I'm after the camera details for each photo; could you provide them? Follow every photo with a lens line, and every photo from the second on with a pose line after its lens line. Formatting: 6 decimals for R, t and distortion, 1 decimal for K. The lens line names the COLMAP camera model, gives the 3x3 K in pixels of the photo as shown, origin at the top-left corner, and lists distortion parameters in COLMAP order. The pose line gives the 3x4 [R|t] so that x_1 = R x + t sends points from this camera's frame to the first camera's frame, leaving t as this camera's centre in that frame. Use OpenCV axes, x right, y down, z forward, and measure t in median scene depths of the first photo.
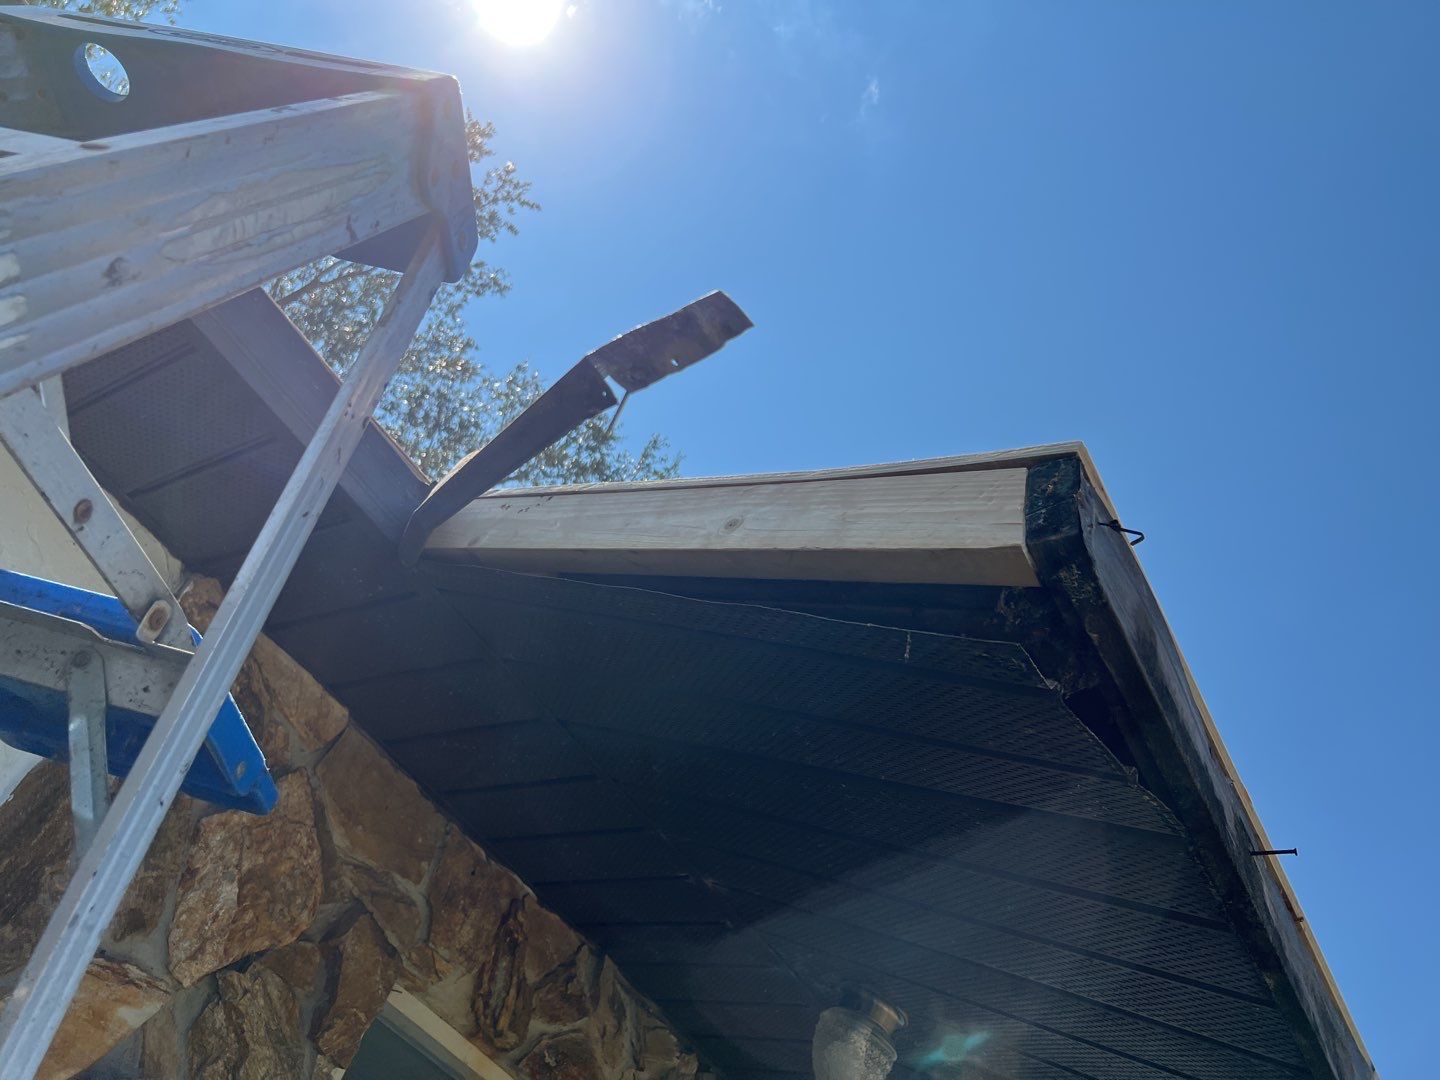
lens RADIAL K [[1131.4, 0, 722.0], [0, 1131.4, 522.6], [0, 0, 1]] dist [0.066640, -0.087035]
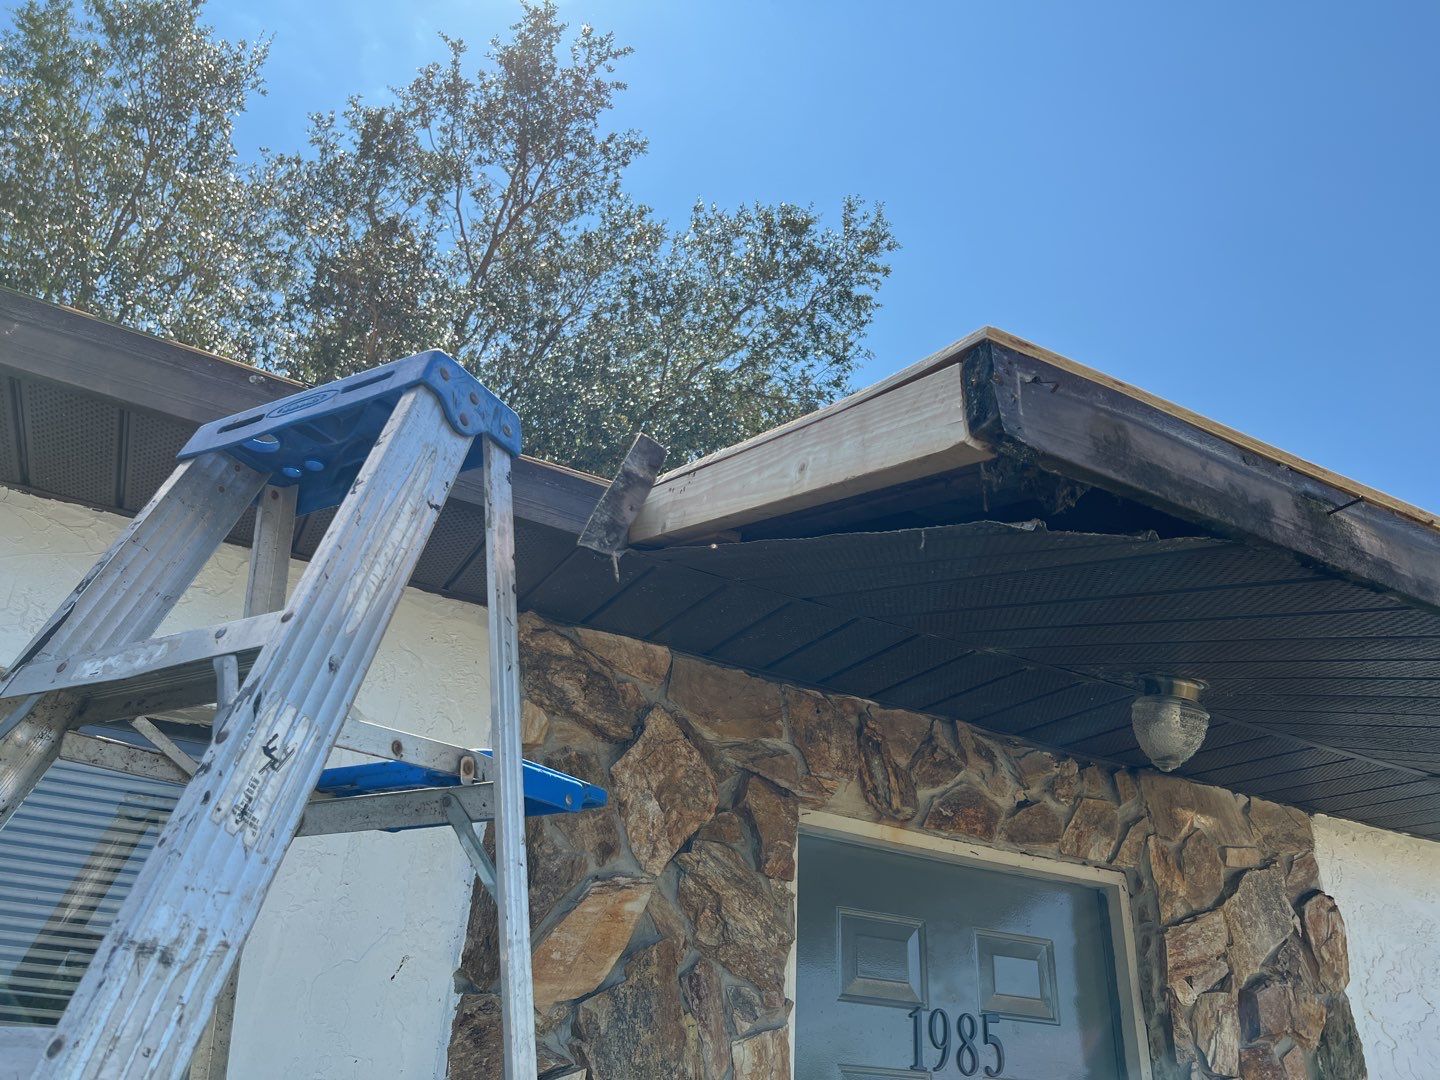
lens RADIAL K [[1158.2, 0, 720.0], [0, 1158.2, 540.0], [0, 0, 1]] dist [0.212744, -0.555117]
pose [[0.841522, -0.421357, -0.338082, 0.202156], [0.491827, 0.856459, 0.156791, -0.107420], [0.223488, -0.298221, 0.927964, -0.155108]]
